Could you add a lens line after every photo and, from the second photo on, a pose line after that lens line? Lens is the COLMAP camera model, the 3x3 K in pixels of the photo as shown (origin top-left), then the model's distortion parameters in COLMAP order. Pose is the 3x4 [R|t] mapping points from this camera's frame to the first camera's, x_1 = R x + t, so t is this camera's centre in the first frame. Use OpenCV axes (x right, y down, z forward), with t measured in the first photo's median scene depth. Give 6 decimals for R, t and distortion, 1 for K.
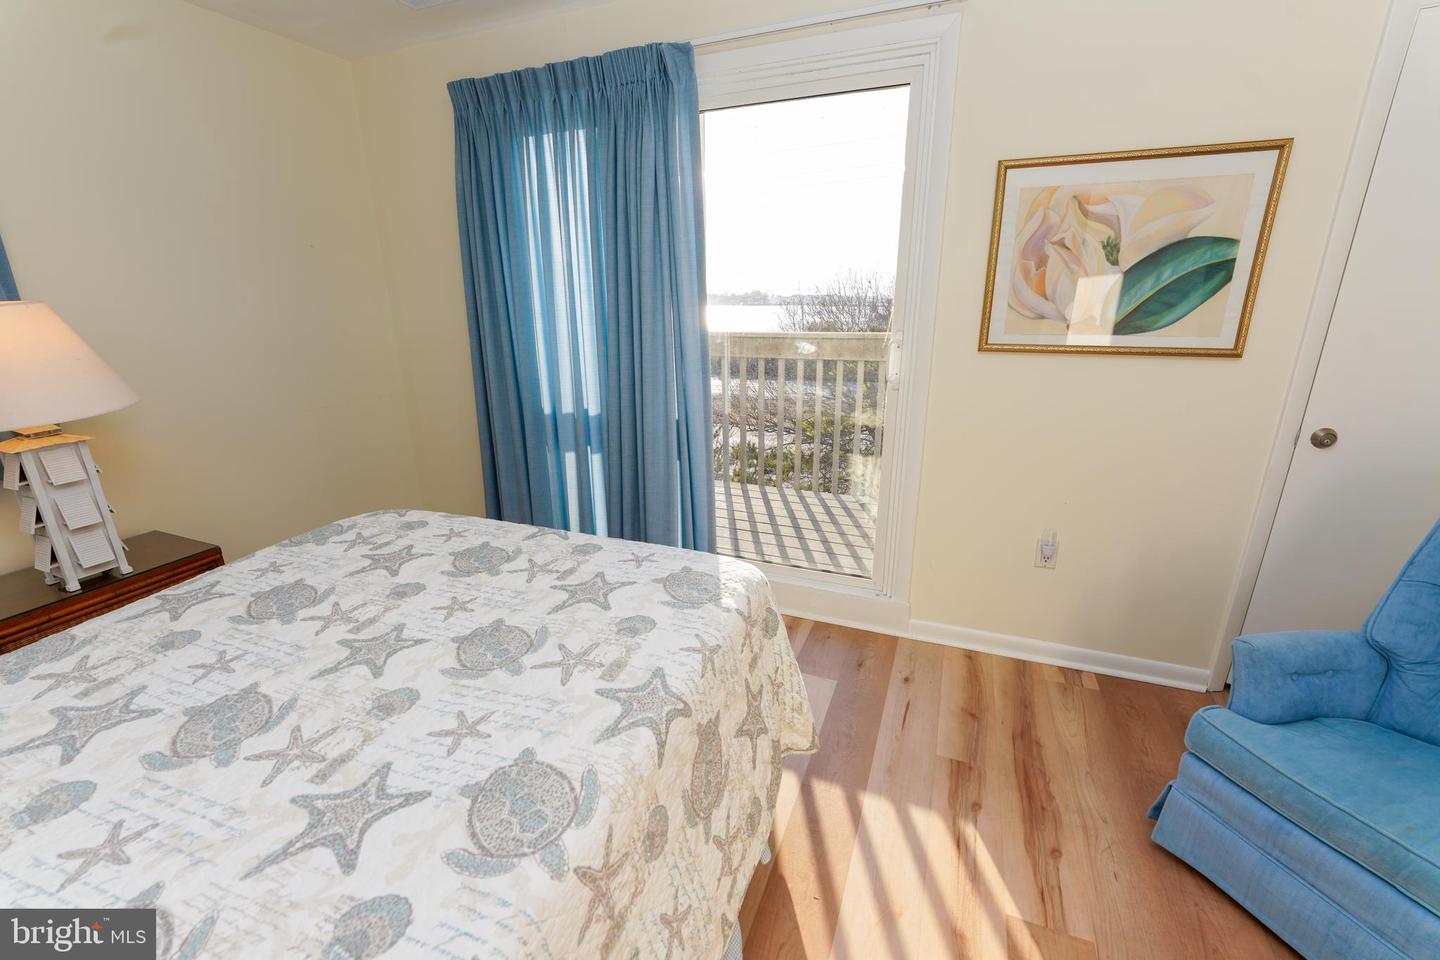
lens RADIAL K [[583.0, 0, 722.4], [0, 583.0, 477.3], [0, 0, 1]] dist [-0.024099, 0.002047]
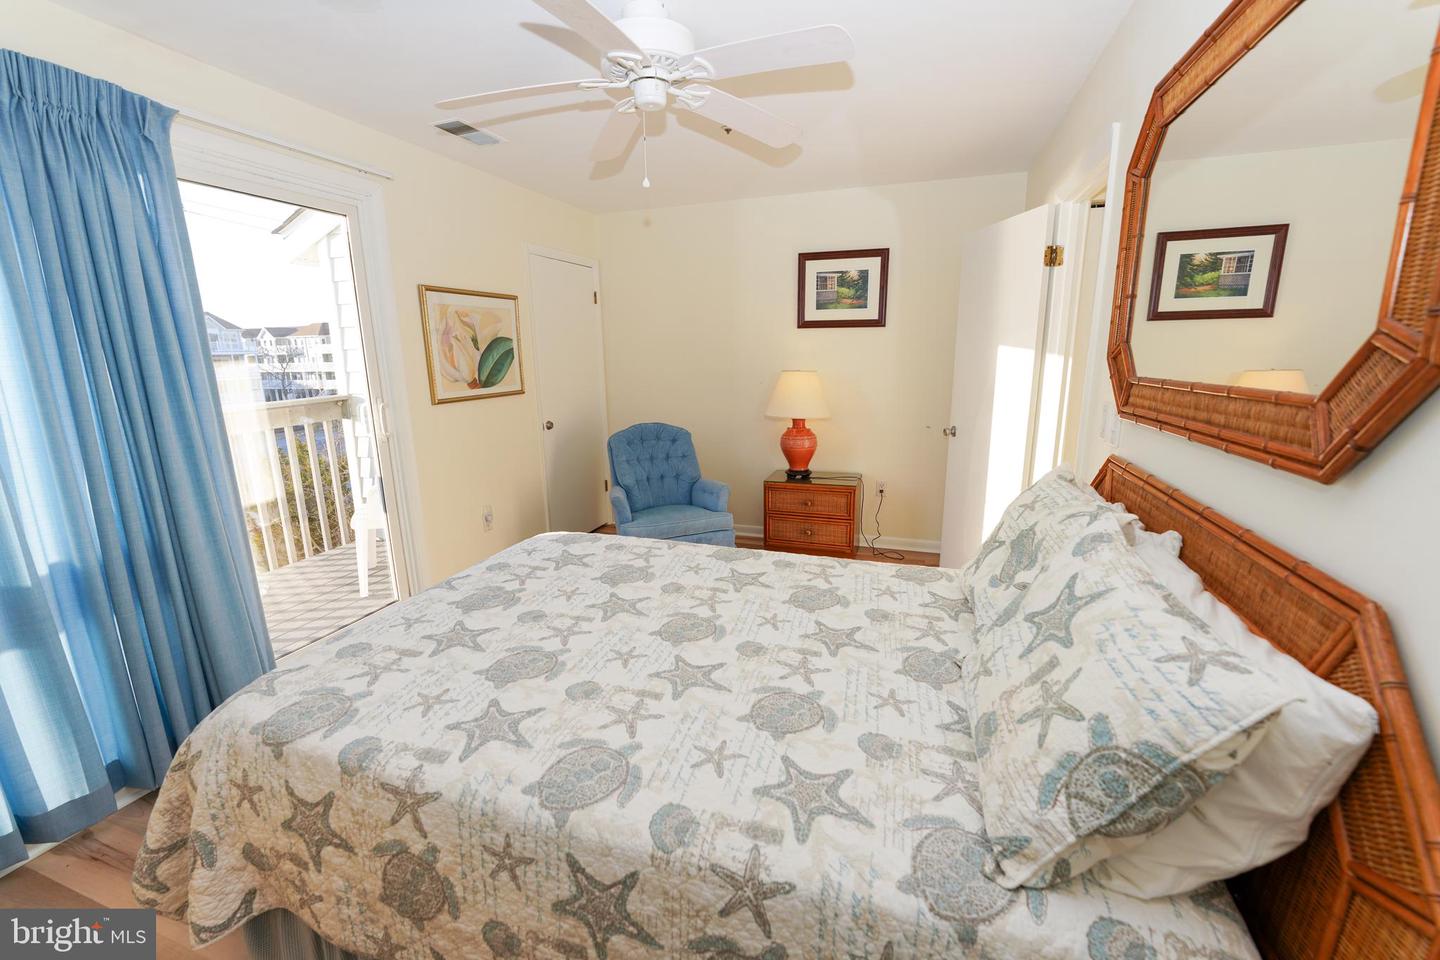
lens RADIAL K [[583.0, 0, 724.8], [0, 583.0, 474.8], [0, 0, 1]] dist [-0.024099, 0.002047]
pose [[-0.064094, -0.198180, 0.978068, -1.221424], [0.306319, 0.928863, 0.208284, -0.147289], [-0.949769, 0.312950, 0.001172, 0.383229]]
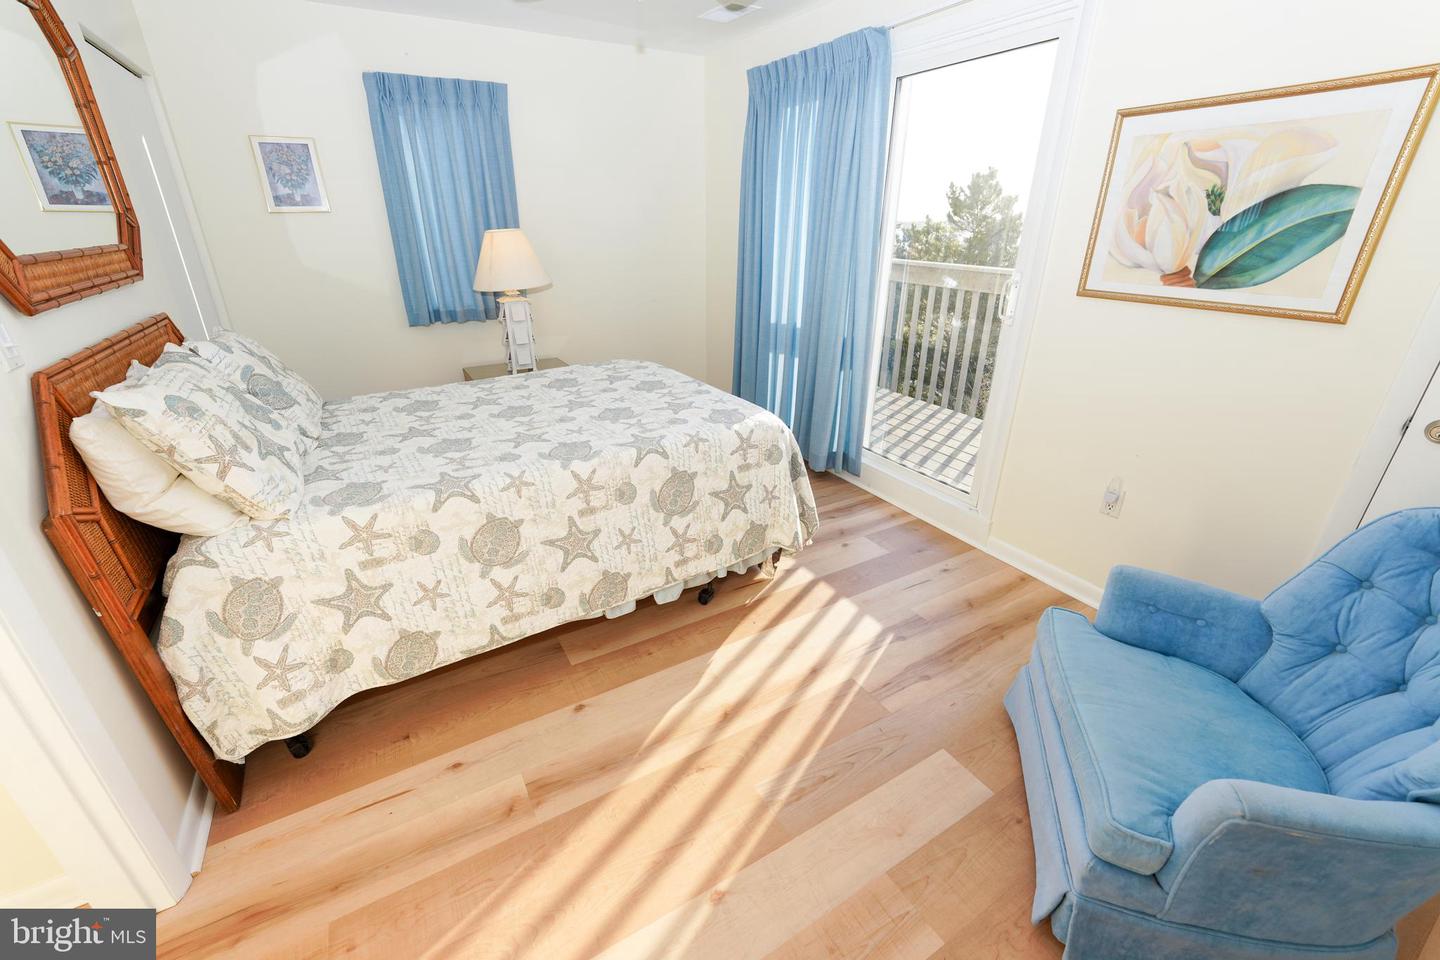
lens RADIAL K [[583.0, 0, 721.3], [0, 583.0, 477.0], [0, 0, 1]] dist [-0.024099, 0.002047]
pose [[0.796999, 0.252317, -0.548752, 0.654719], [-0.187892, 0.967054, 0.171762, 0.051330], [0.574012, -0.033788, 0.818149, -0.285640]]
